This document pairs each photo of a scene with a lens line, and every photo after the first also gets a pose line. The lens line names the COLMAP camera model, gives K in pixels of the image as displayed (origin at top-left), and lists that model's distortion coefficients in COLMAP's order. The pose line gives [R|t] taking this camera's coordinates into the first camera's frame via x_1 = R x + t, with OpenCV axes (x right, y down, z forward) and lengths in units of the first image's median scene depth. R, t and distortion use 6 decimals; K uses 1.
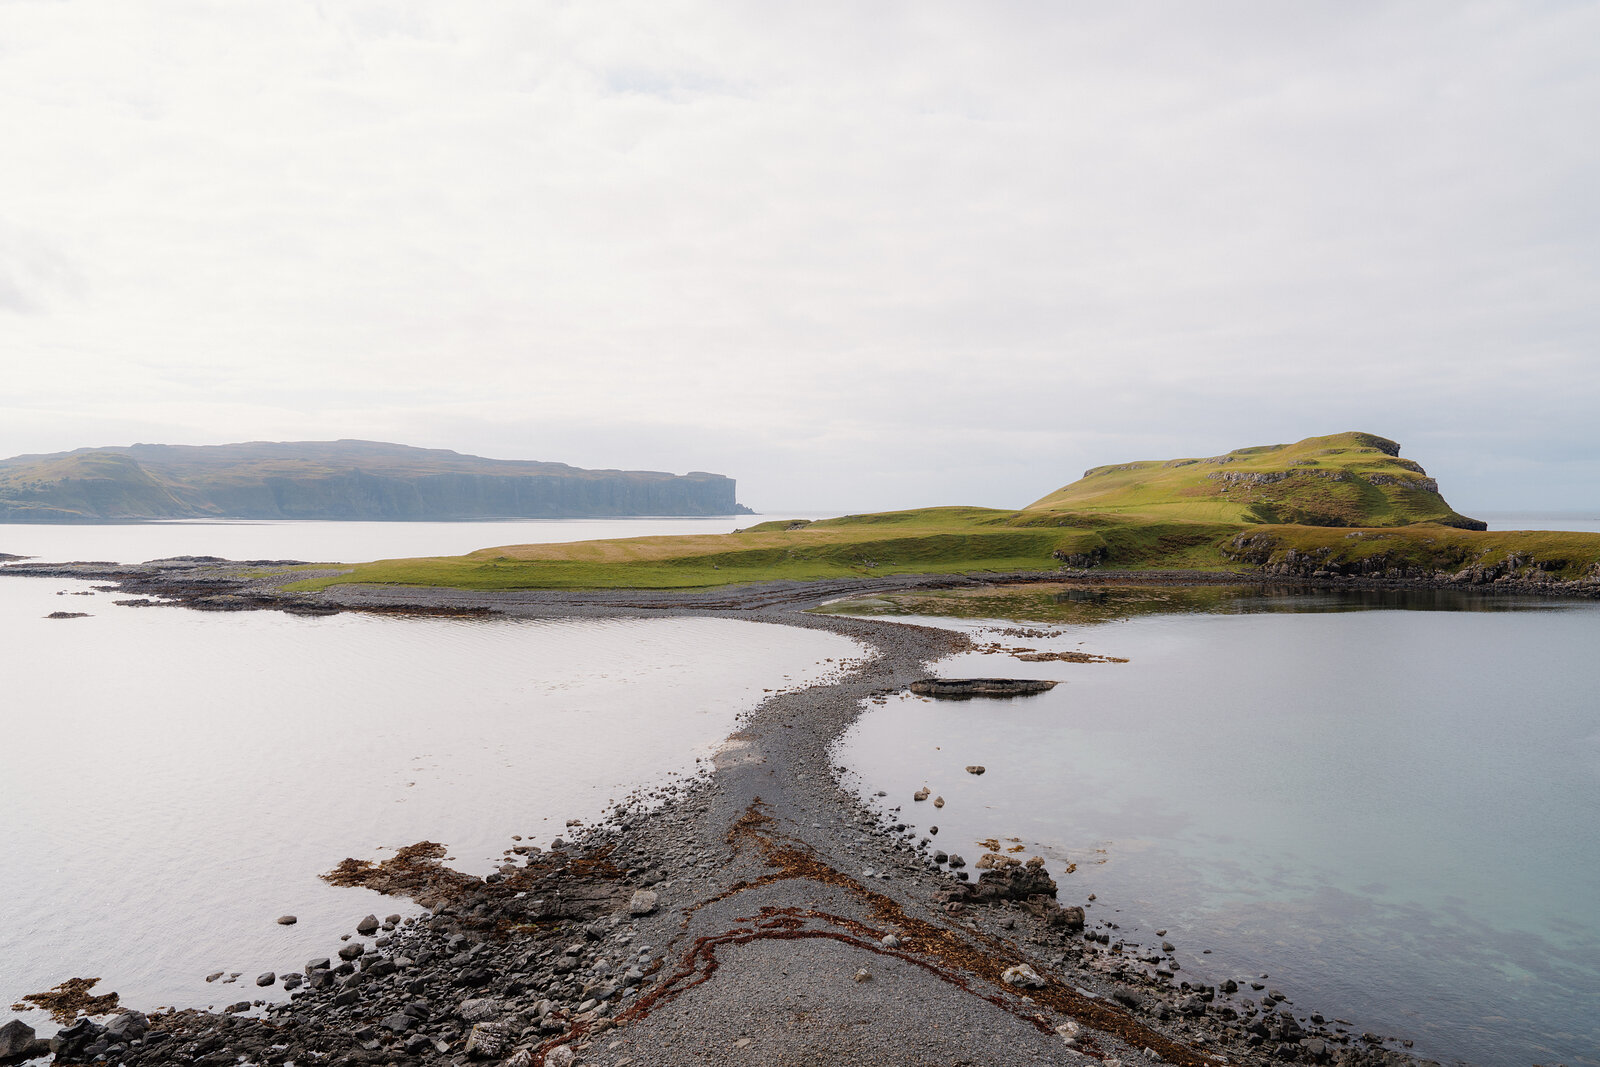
lens RADIAL K [[1087.3, 0, 771.8], [0, 1087.3, 530.1], [0, 0, 1]] dist [-0.118285, 0.085353]
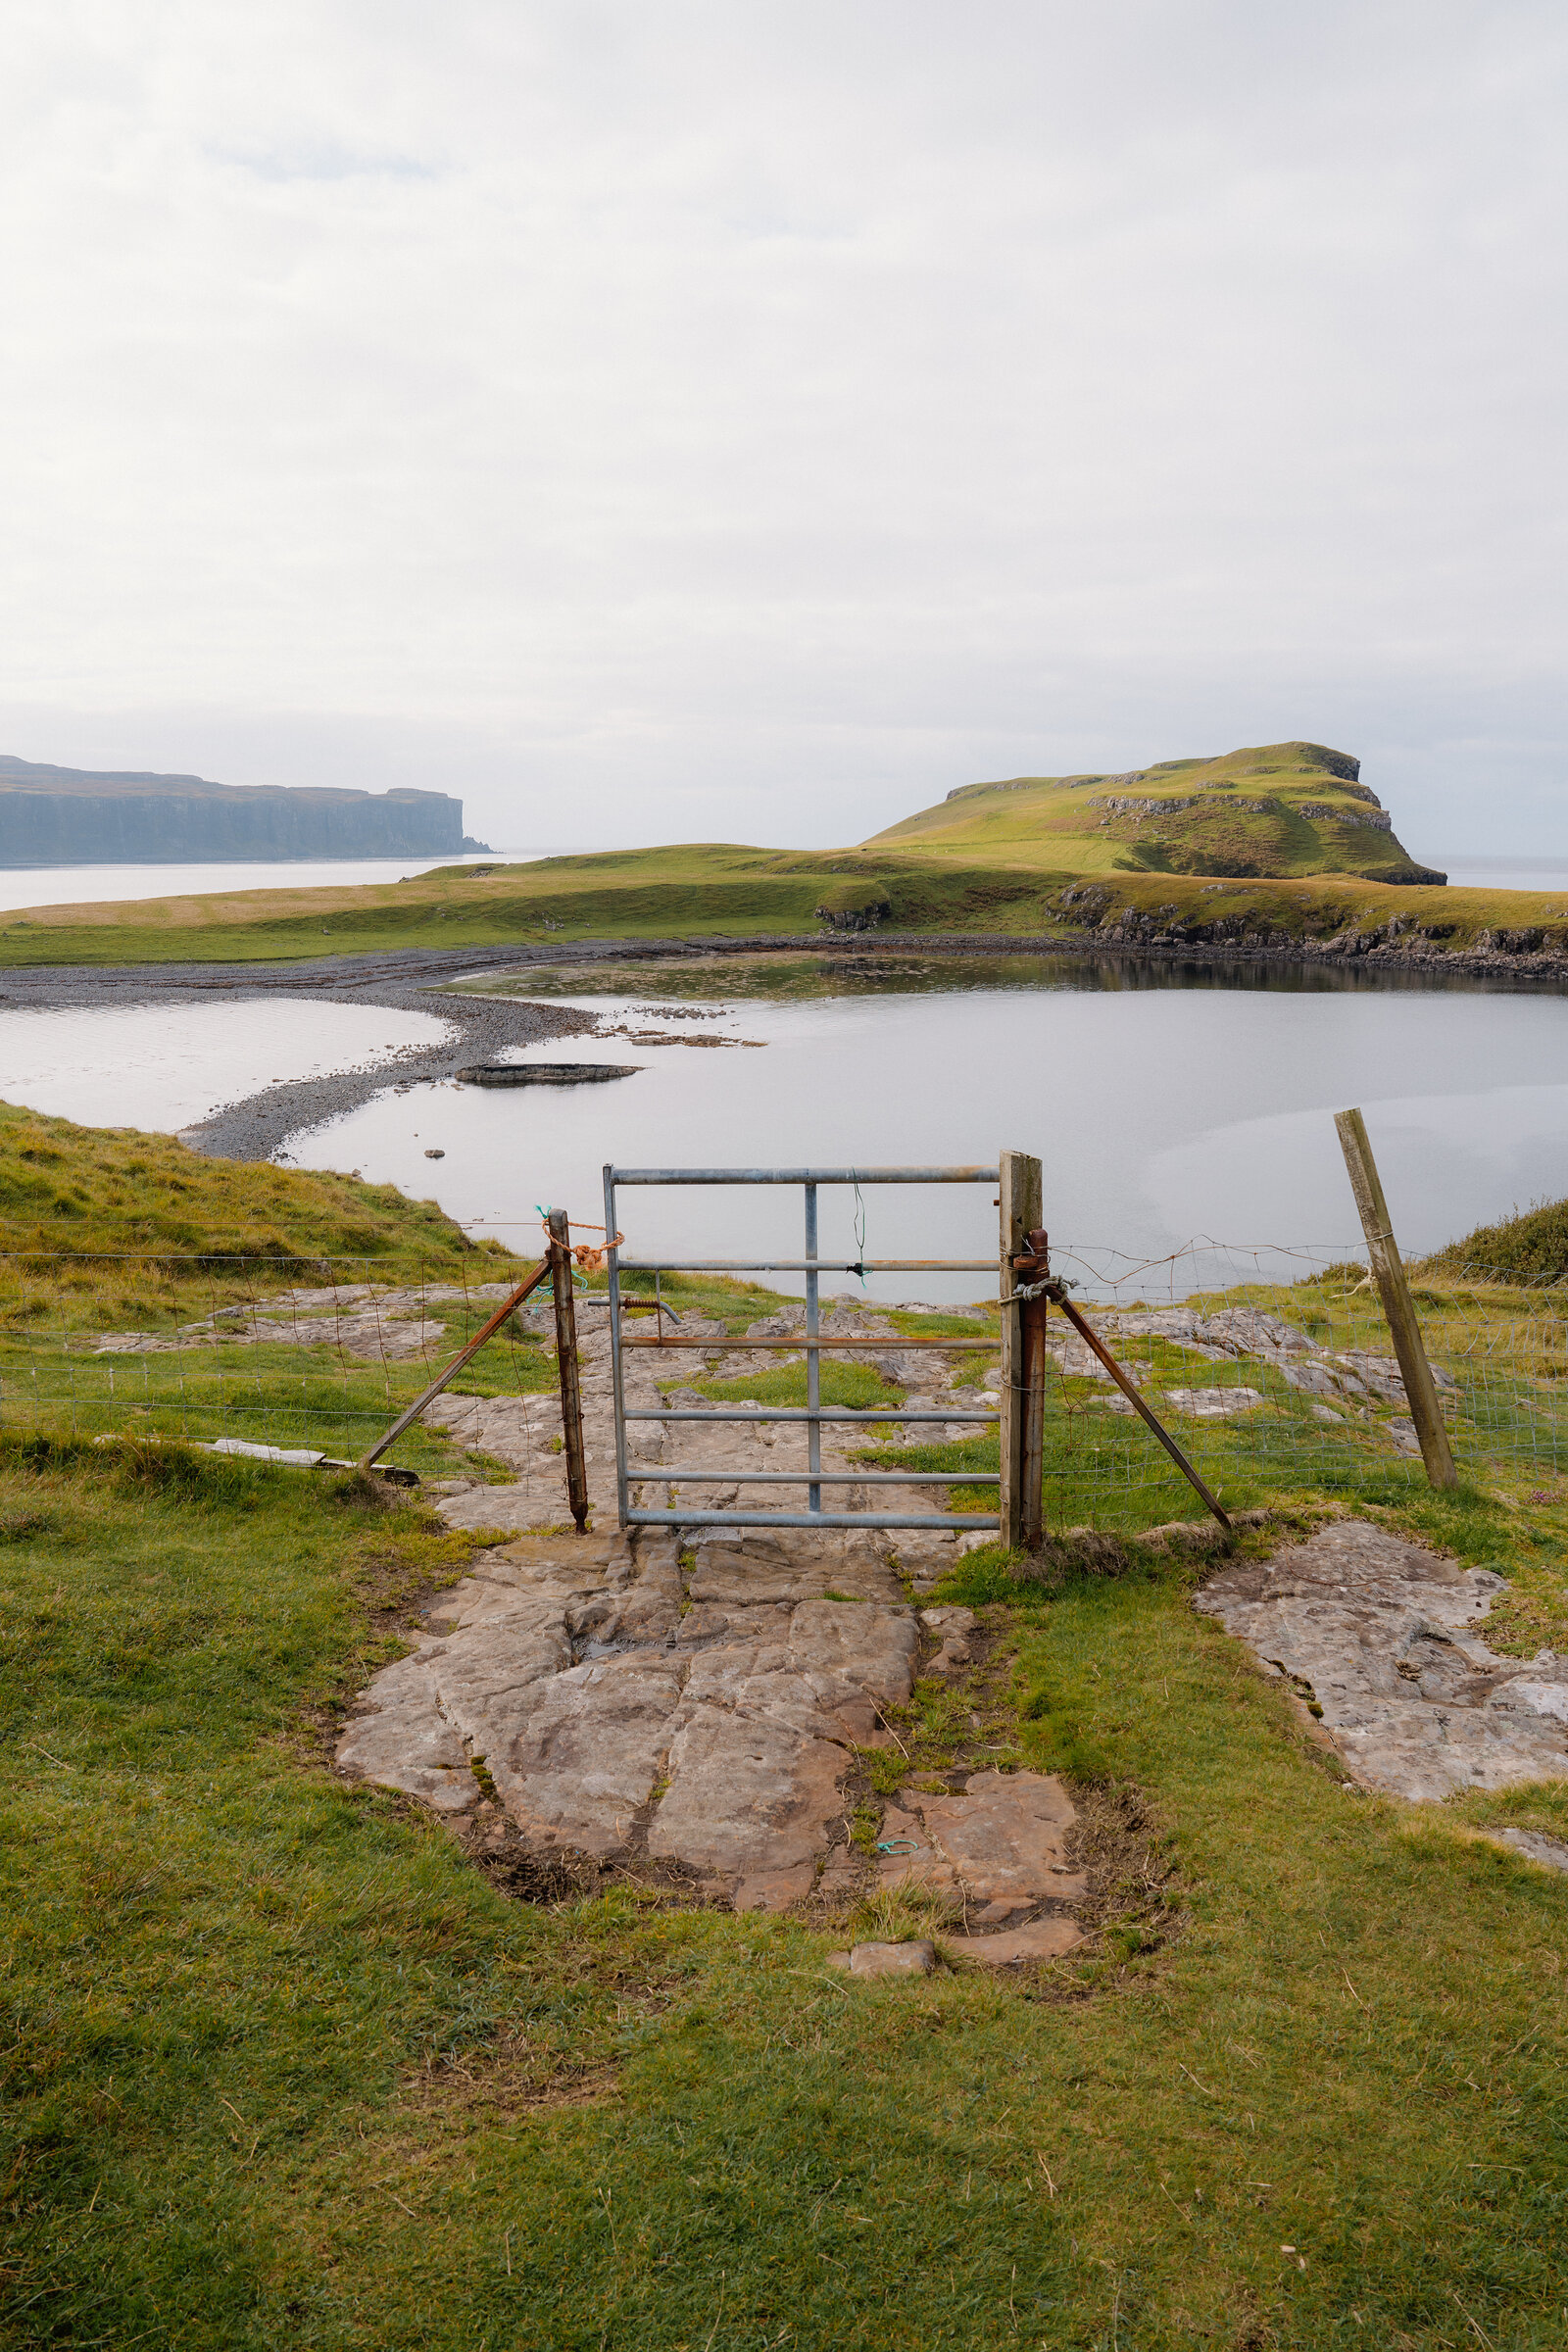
lens RADIAL K [[1636.0, 0, 720.4], [0, 1636.0, 1178.9], [0, 0, 1]] dist [-0.136276, 0.138132]
pose [[0.993872, -0.019195, 0.108859, 0.076875], [-0.001039, 0.983142, 0.182842, -0.001251], [-0.110534, -0.181835, 0.977097, -0.096843]]
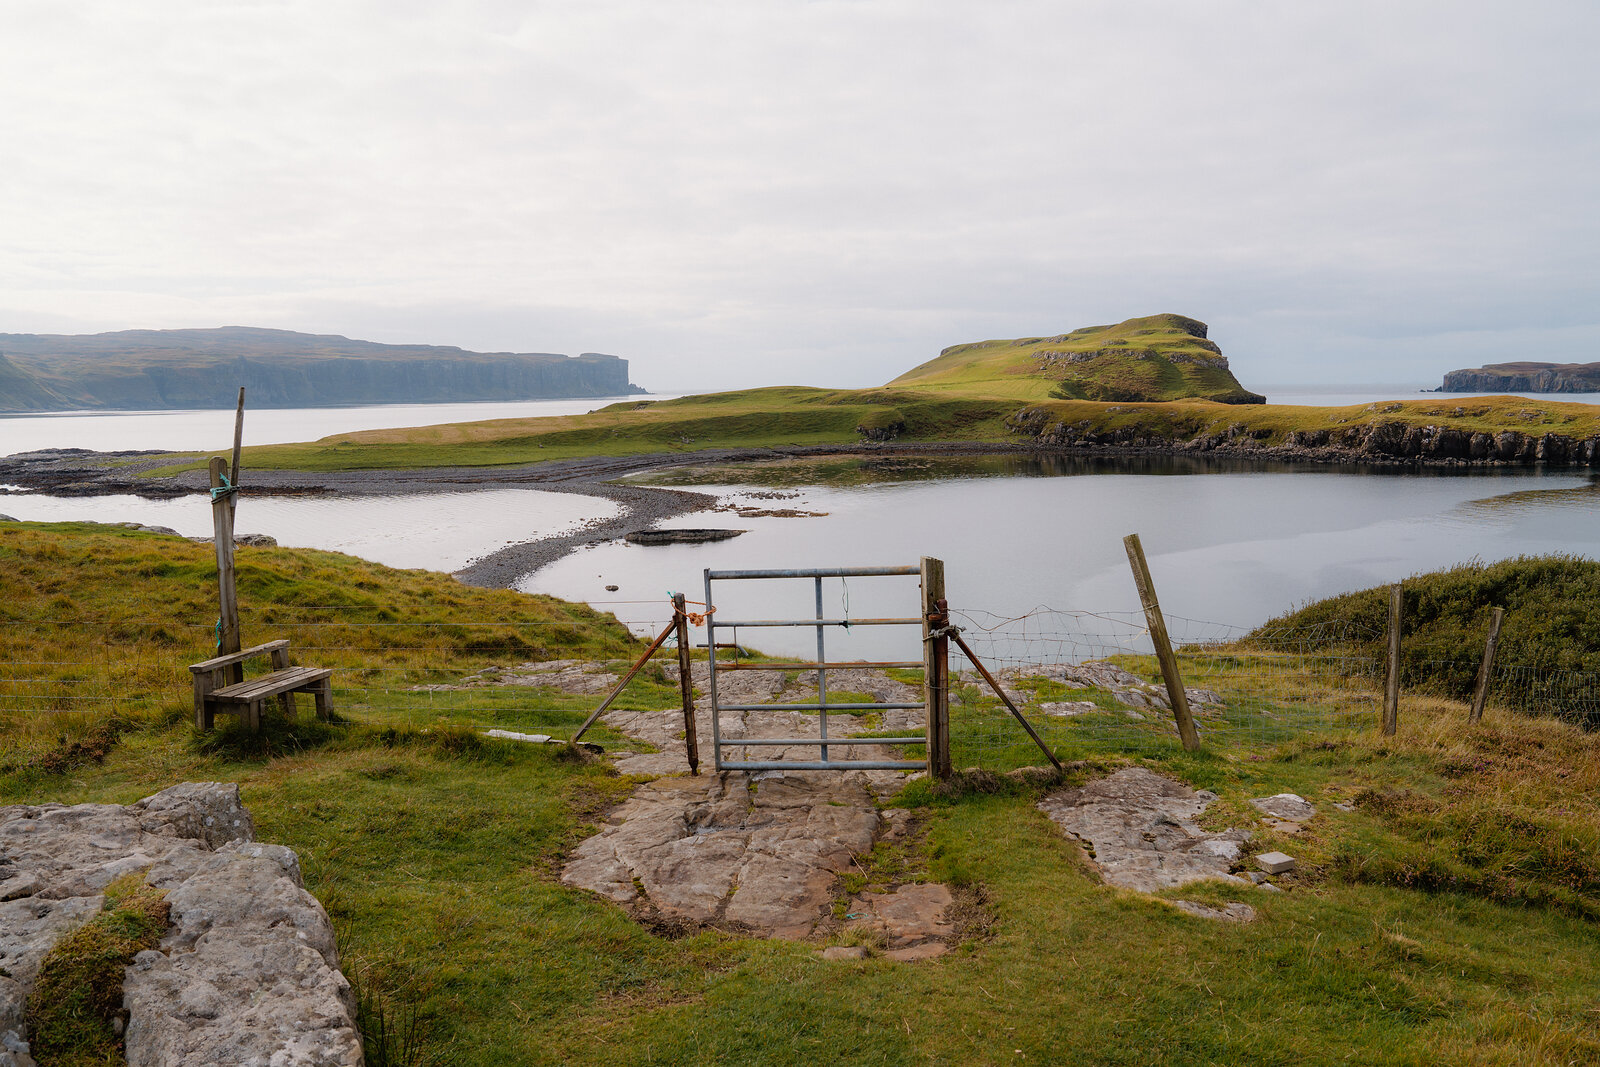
lens RADIAL K [[1067.6, 0, 784.1], [0, 1067.6, 529.7], [0, 0, 1]] dist [-0.121615, 0.089356]
pose [[0.994880, -0.026229, 0.097597, 0.077157], [0.014980, 0.993339, 0.114251, -0.001340], [-0.099943, -0.112204, 0.988646, -0.101874]]
